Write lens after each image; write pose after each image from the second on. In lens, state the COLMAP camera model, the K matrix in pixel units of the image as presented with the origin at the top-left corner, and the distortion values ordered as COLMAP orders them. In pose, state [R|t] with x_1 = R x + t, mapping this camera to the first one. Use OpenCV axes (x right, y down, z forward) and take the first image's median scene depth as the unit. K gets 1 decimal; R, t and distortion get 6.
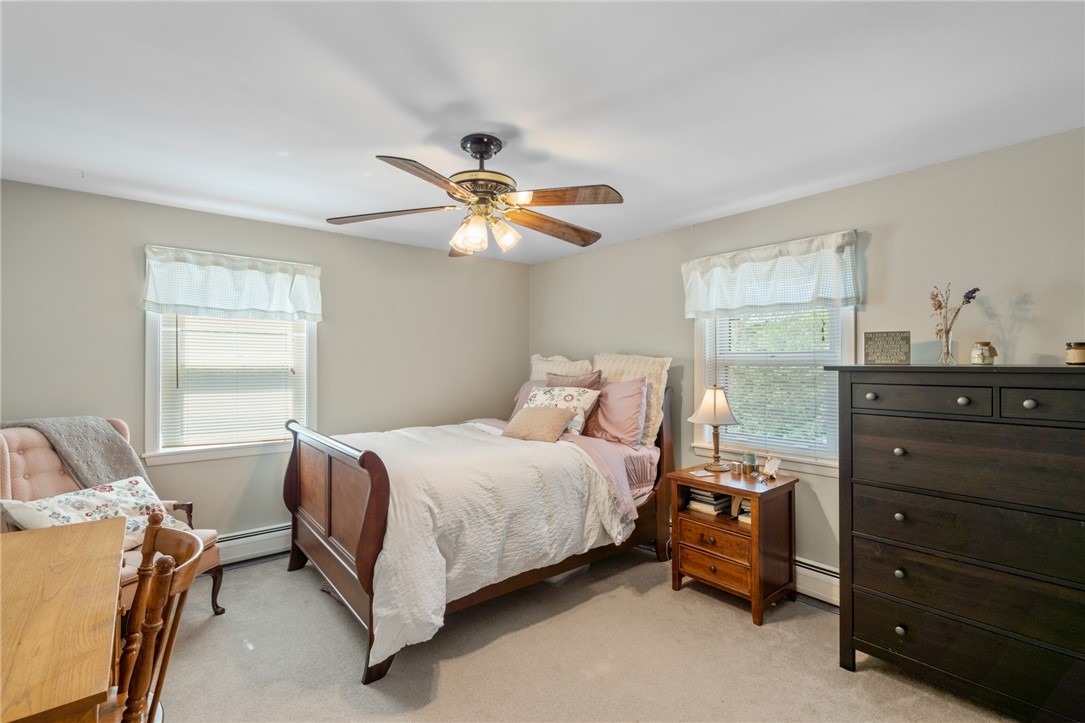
lens RADIAL K [[492.5, 0, 540.2], [0, 492.5, 362.3], [0, 0, 1]] dist [-0.001678, 0.000492]
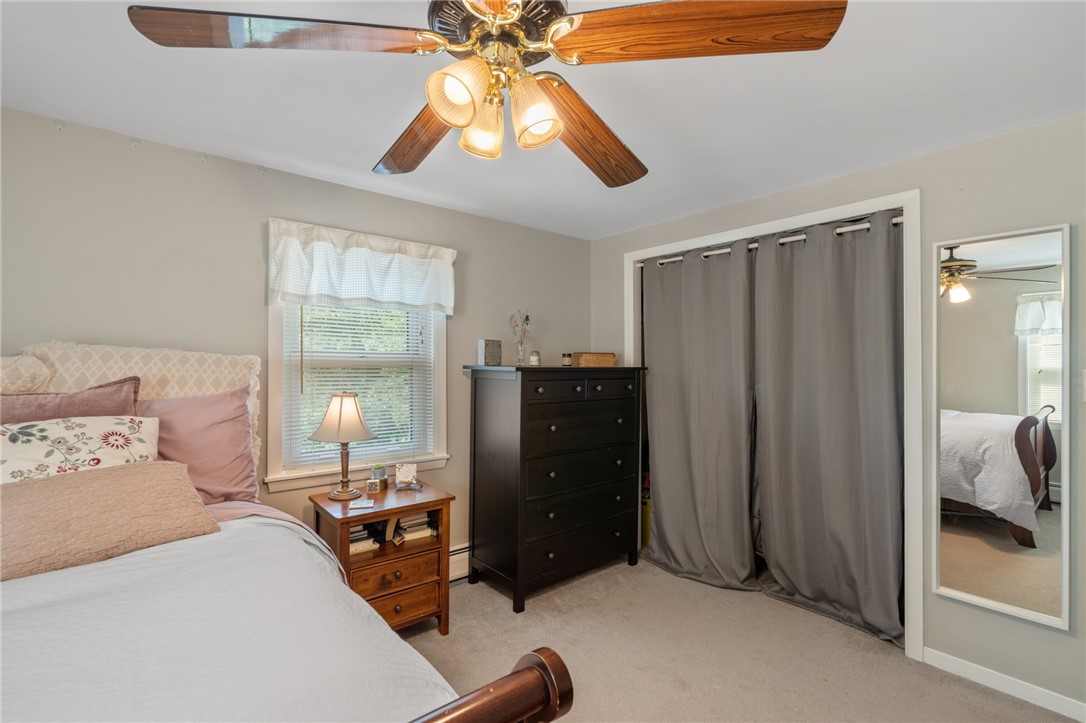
lens RADIAL K [[492.9, 0, 540.7], [0, 492.9, 362.3], [0, 0, 1]] dist [-0.001678, 0.000492]
pose [[-0.006371, 0.005121, 0.999967, -0.469970], [-0.005800, 0.999970, -0.005158, 0.000948], [-0.999963, -0.005833, -0.006341, 0.725025]]
